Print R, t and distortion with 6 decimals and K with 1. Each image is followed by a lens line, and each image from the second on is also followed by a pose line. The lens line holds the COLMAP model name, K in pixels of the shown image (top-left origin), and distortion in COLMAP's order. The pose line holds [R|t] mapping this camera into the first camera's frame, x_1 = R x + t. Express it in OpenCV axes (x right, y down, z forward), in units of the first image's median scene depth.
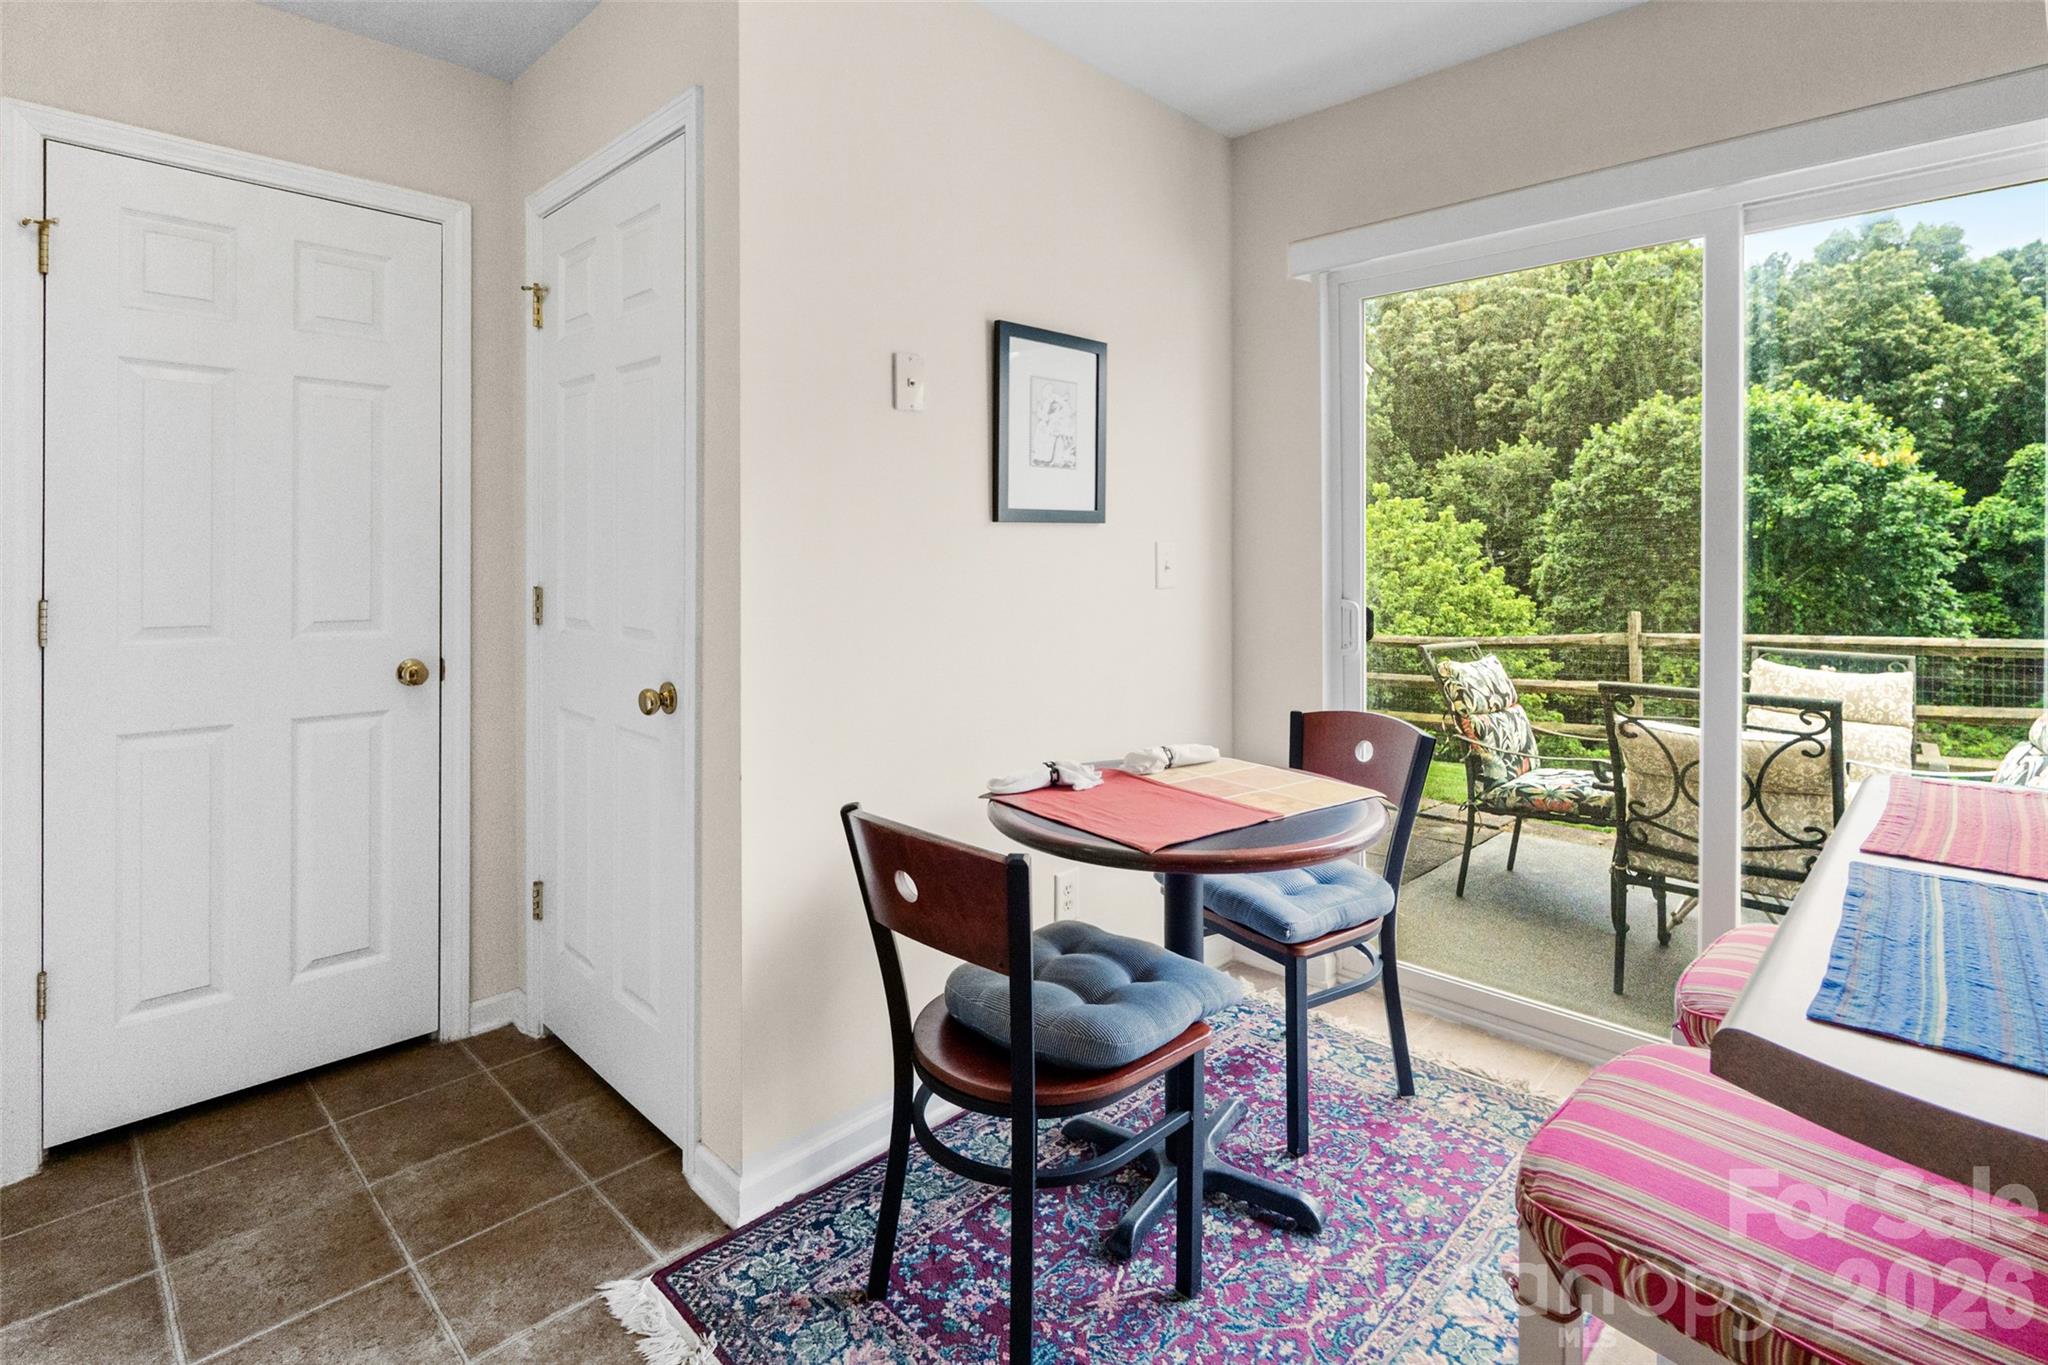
lens RADIAL K [[977.6, 0, 995.9], [0, 977.6, 566.6], [0, 0, 1]] dist [-0.006291, 0.000192]
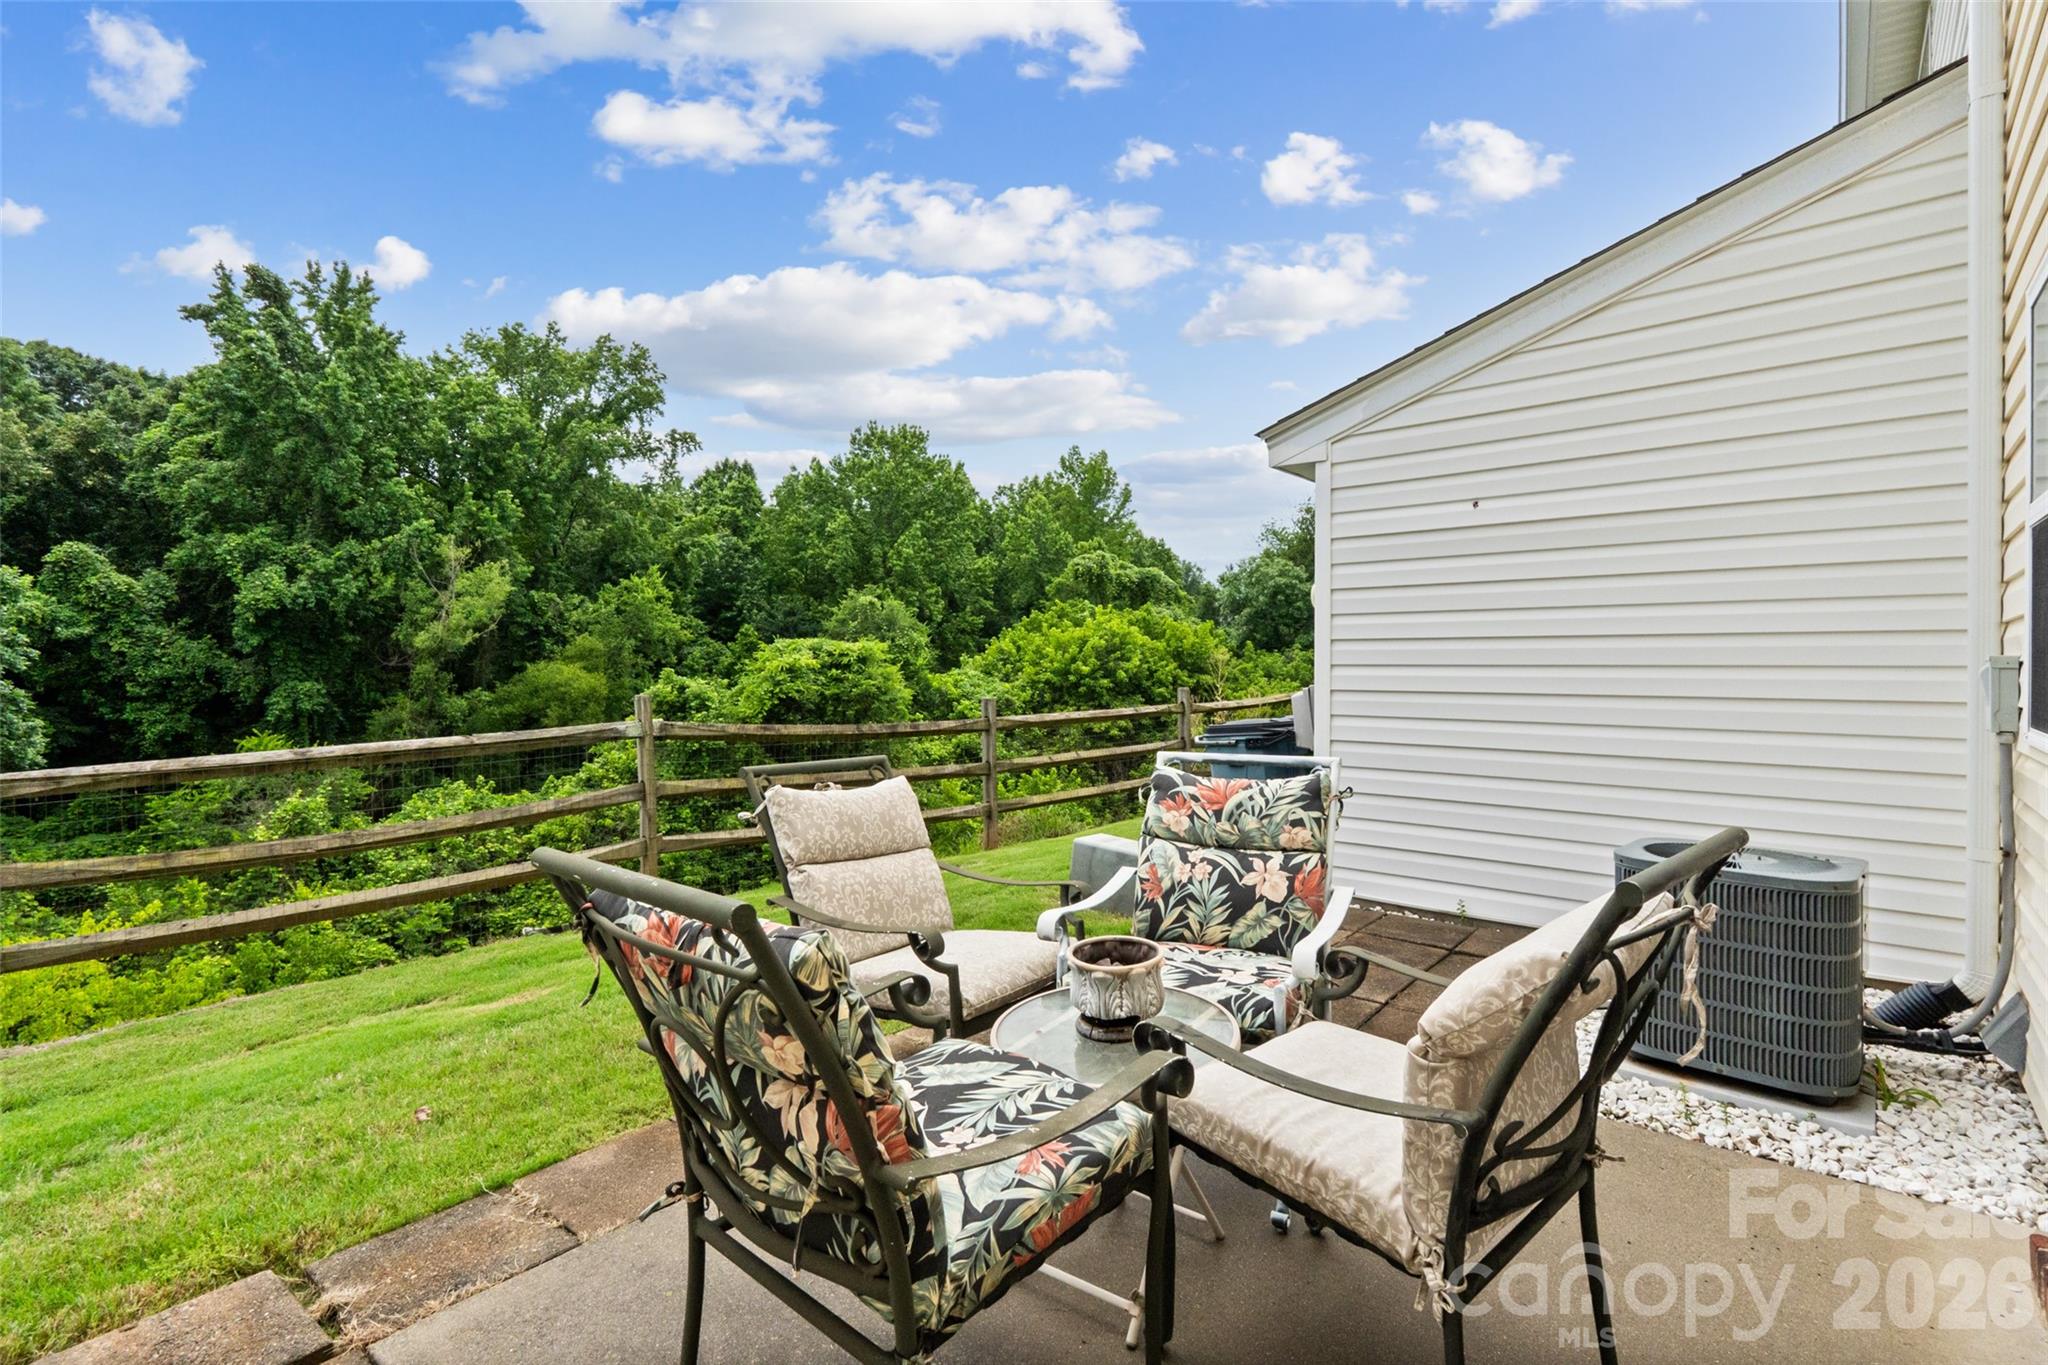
lens RADIAL K [[977.6, 0, 1040.5], [0, 977.6, 671.3], [0, 0, 1]] dist [-0.006291, 0.000192]
pose [[-0.061482, -0.011016, 0.998047, 0.341079], [0.004969, 0.999923, 0.011343, 0.019933], [-0.998096, 0.005657, -0.061423, 1.858887]]
